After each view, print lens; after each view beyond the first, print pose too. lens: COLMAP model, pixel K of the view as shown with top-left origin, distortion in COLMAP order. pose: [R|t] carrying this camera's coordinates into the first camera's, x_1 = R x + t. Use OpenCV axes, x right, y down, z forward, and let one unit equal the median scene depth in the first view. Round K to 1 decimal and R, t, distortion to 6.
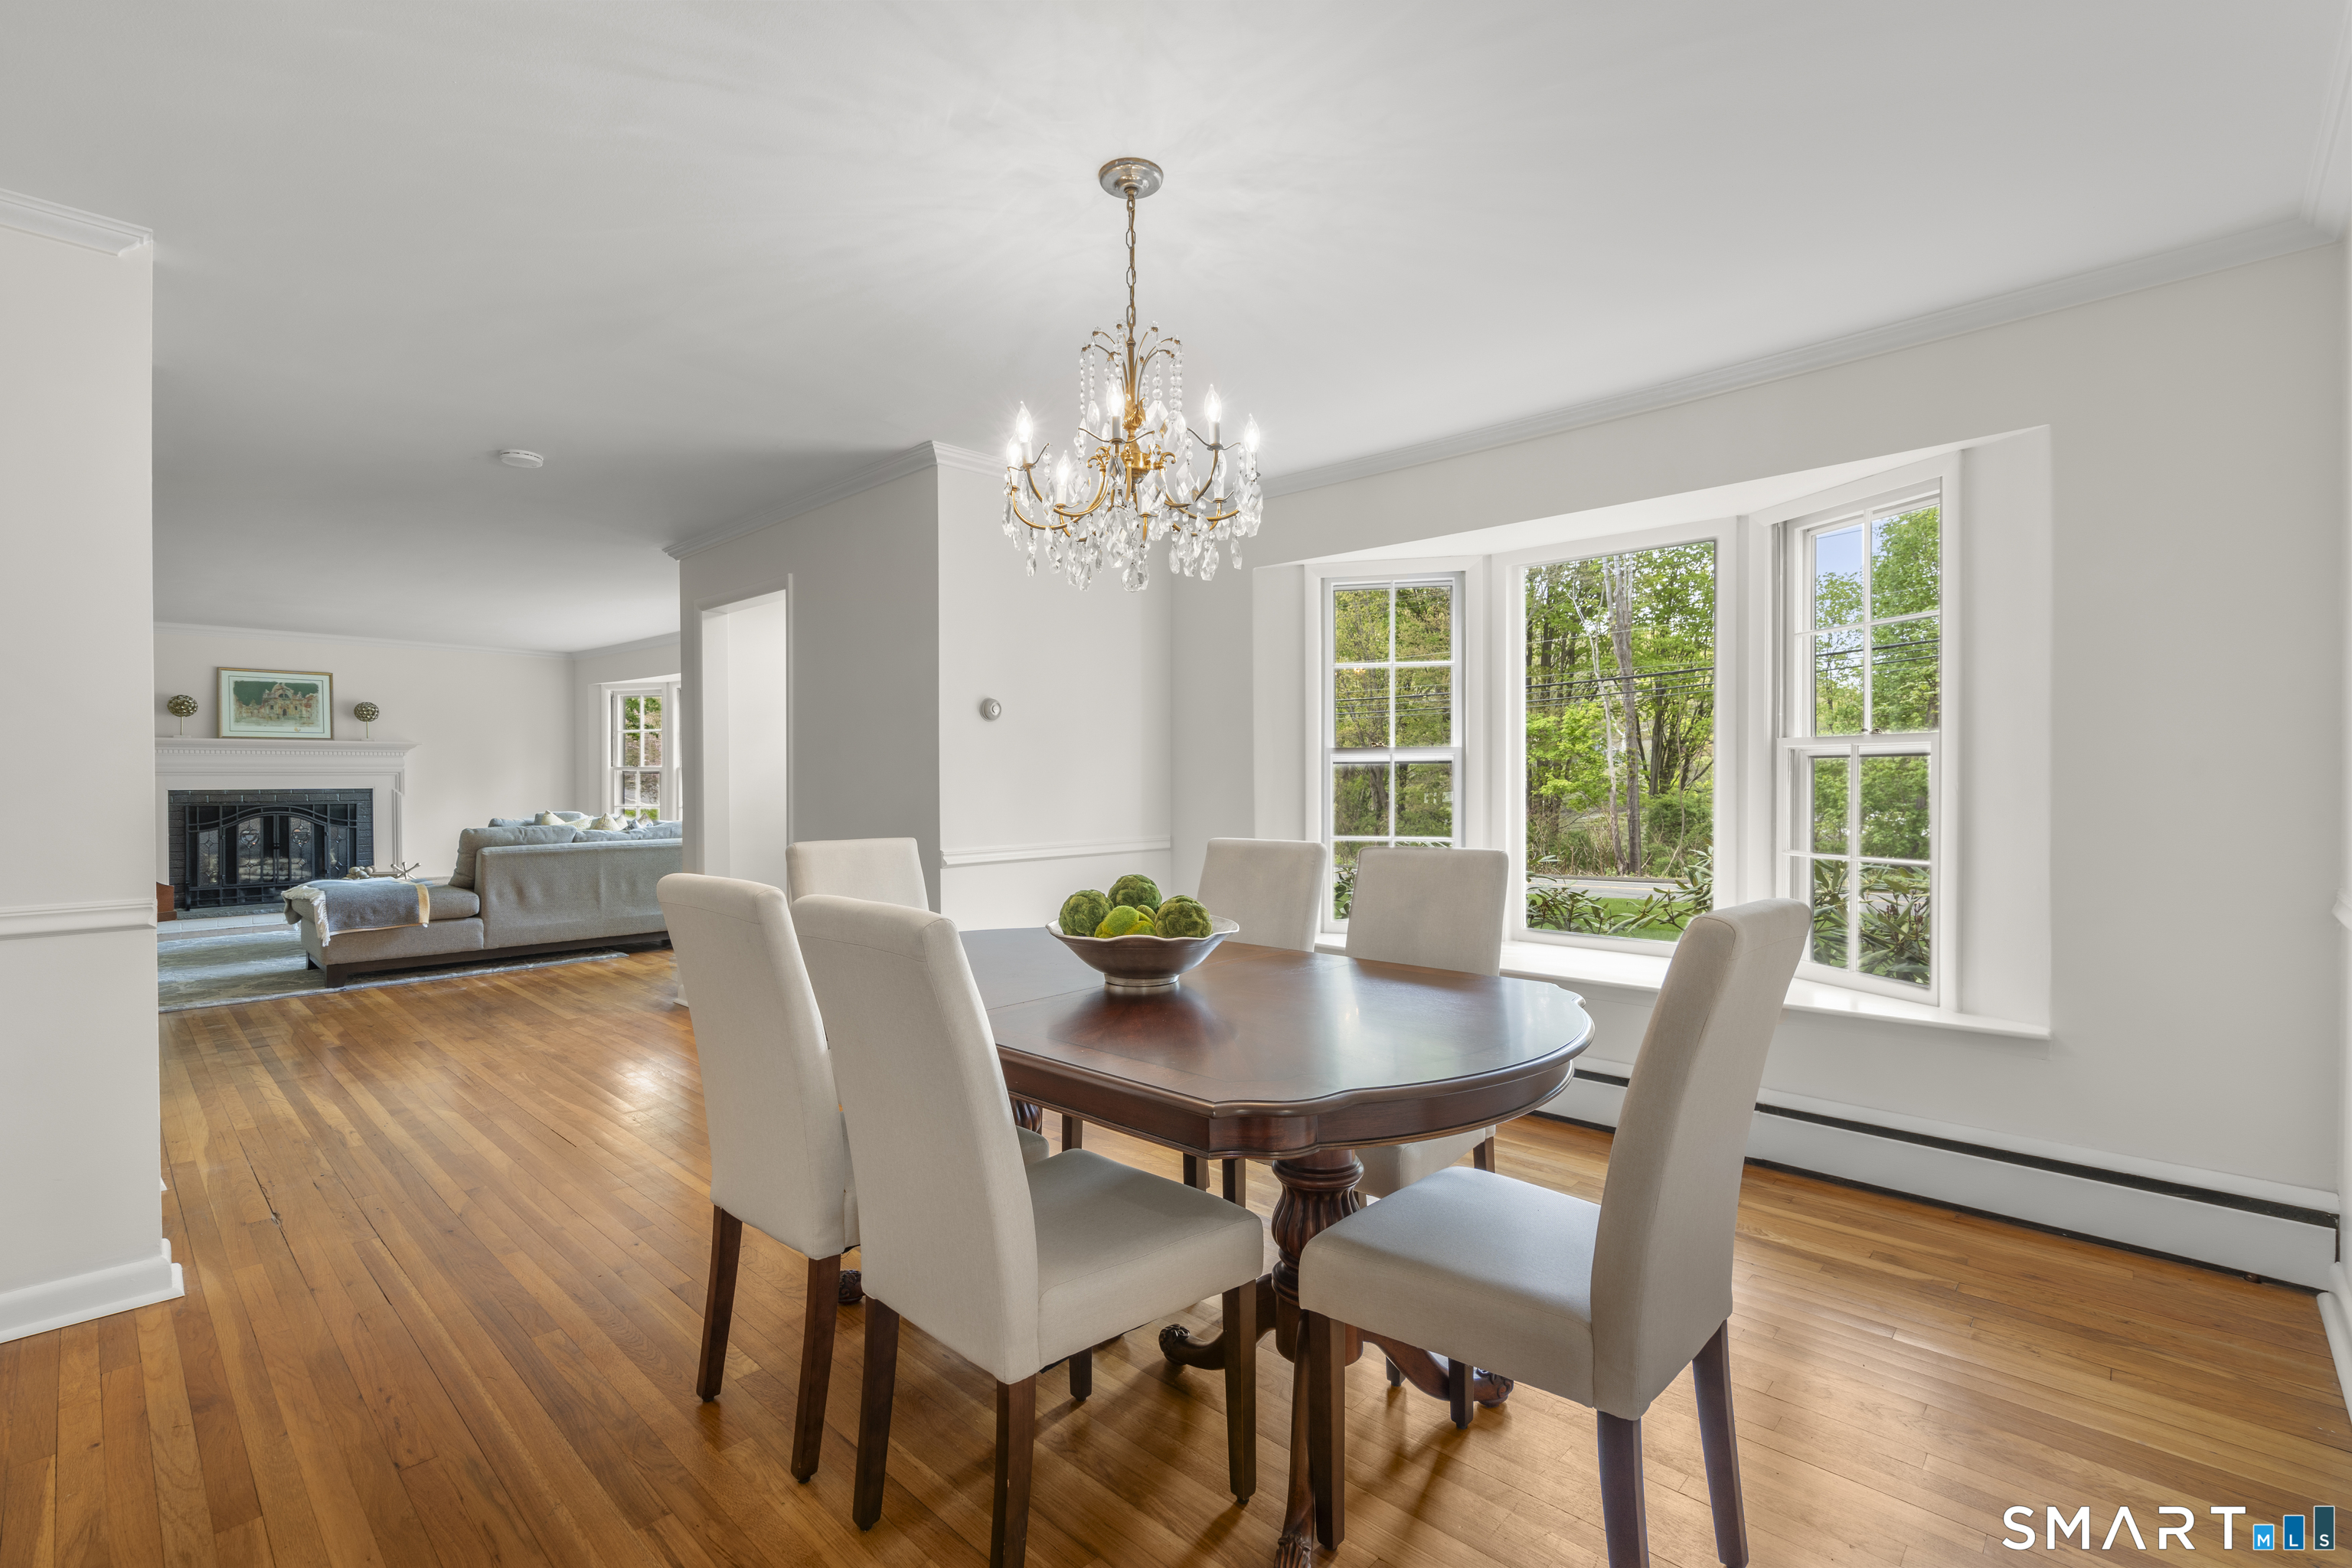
lens RADIAL K [[1042.8, 0, 1183.6], [0, 1042.8, 795.4], [0, 0, 1]] dist [-0.002797, -0.000213]
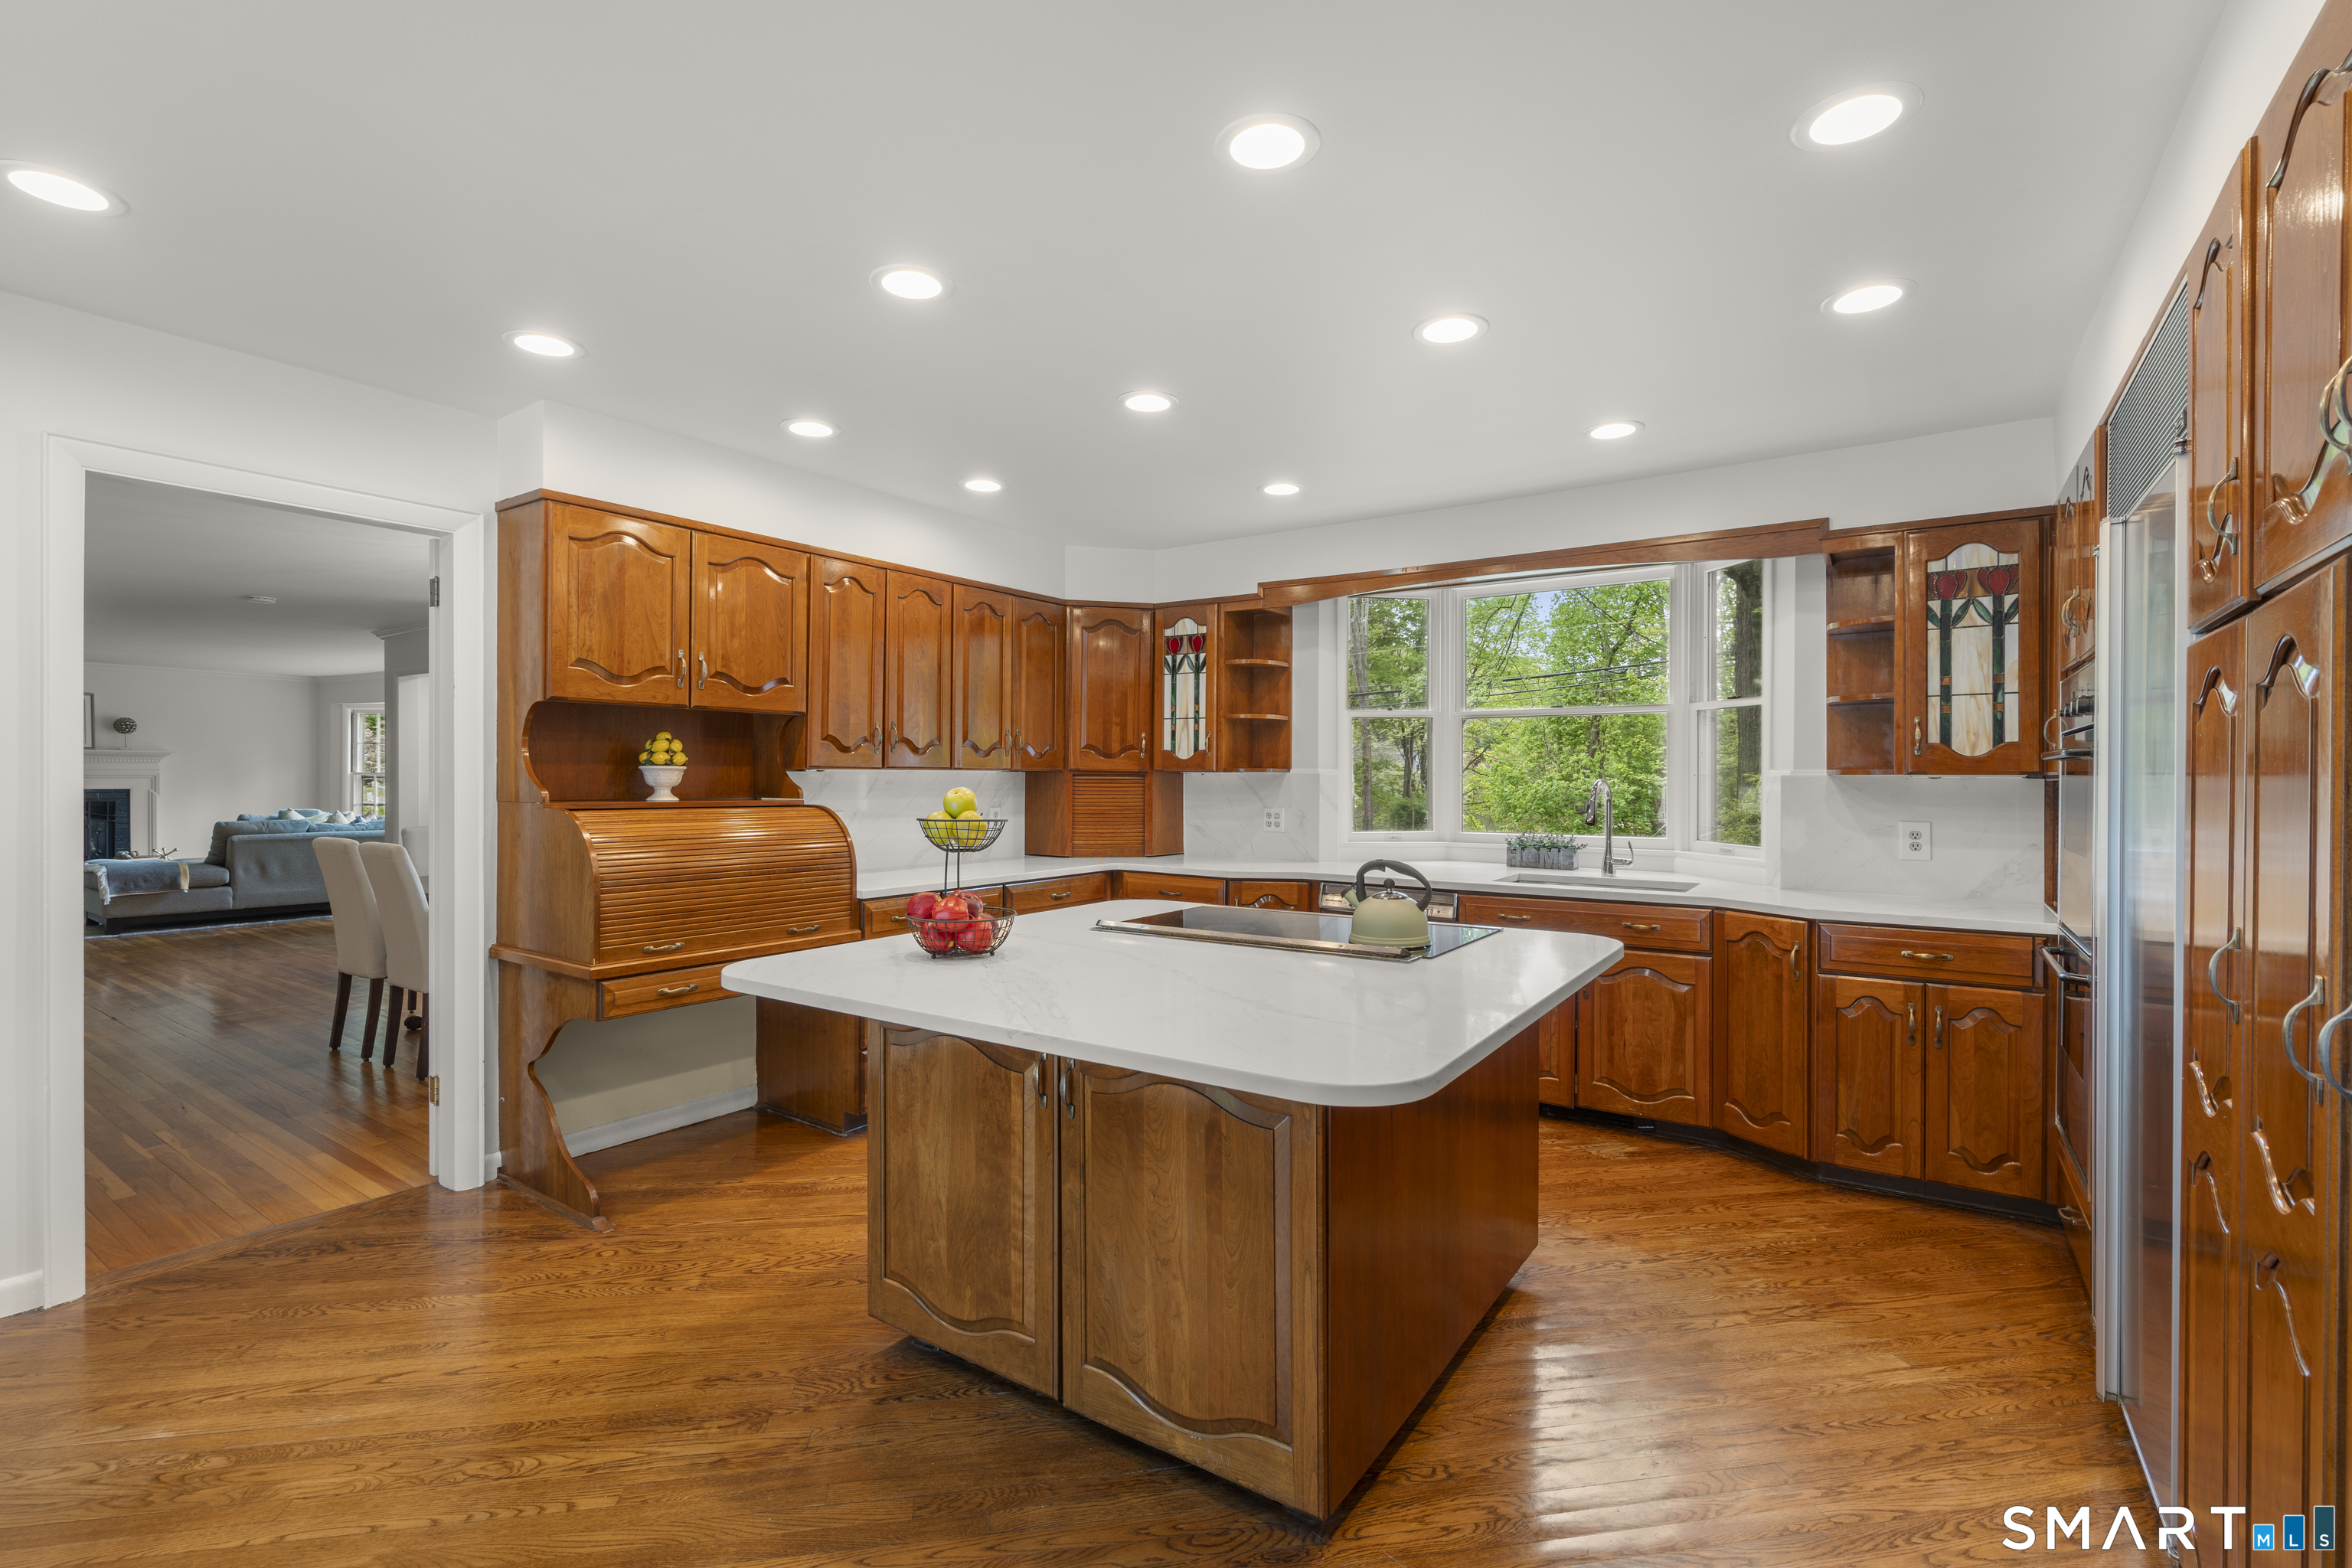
lens RADIAL K [[1042.8, 0, 1174.0], [0, 1042.8, 789.8], [0, 0, 1]] dist [-0.002797, -0.000213]
pose [[0.989491, 0.007090, 0.144422, 0.359200], [-0.006392, 0.999966, -0.005297, -0.010638], [-0.144454, 0.004318, 0.989502, -0.540377]]
